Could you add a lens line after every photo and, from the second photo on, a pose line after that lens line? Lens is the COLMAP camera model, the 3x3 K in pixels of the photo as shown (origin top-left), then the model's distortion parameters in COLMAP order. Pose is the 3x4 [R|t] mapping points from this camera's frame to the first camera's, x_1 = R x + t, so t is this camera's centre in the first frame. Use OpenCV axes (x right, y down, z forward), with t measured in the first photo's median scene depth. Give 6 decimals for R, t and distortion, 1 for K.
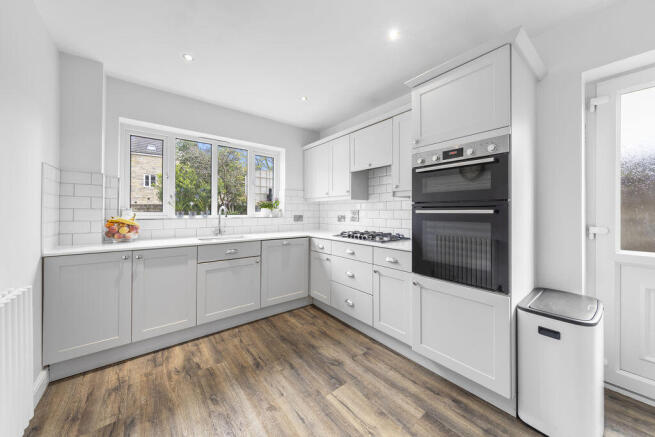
lens RADIAL K [[235.2, 0, 331.0], [0, 235.2, 214.6], [0, 0, 1]] dist [0.005556, -0.000295]
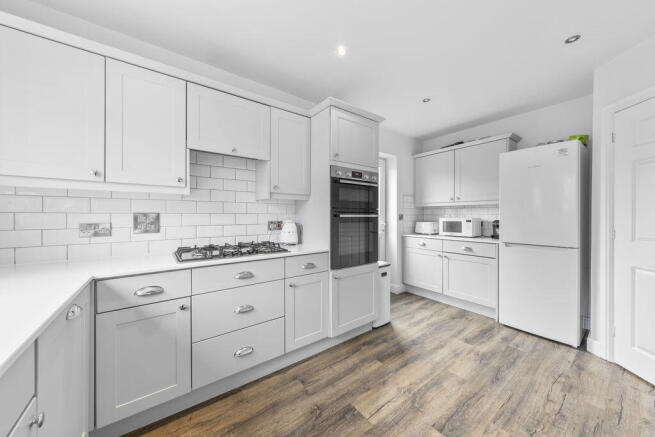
lens RADIAL K [[235.2, 0, 331.4], [0, 235.2, 219.0], [0, 0, 1]] dist [0.005556, -0.000295]
pose [[0.014554, -0.015549, 0.999773, -0.756110], [0.012068, 0.999809, 0.015374, -0.012985], [-0.999821, 0.011842, 0.014739, 0.954701]]
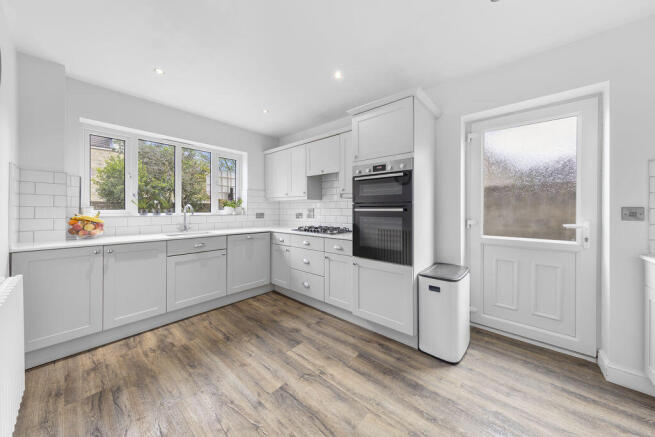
lens RADIAL K [[227.4, 0, 329.8], [0, 227.4, 214.0], [0, 0, 1]] dist [0.007748, -0.000093]
pose [[0.984727, -0.002620, 0.174085, -0.002846], [0.001620, 0.999981, 0.005887, 0.003301], [-0.174097, -0.005515, 0.984713, -0.225965]]
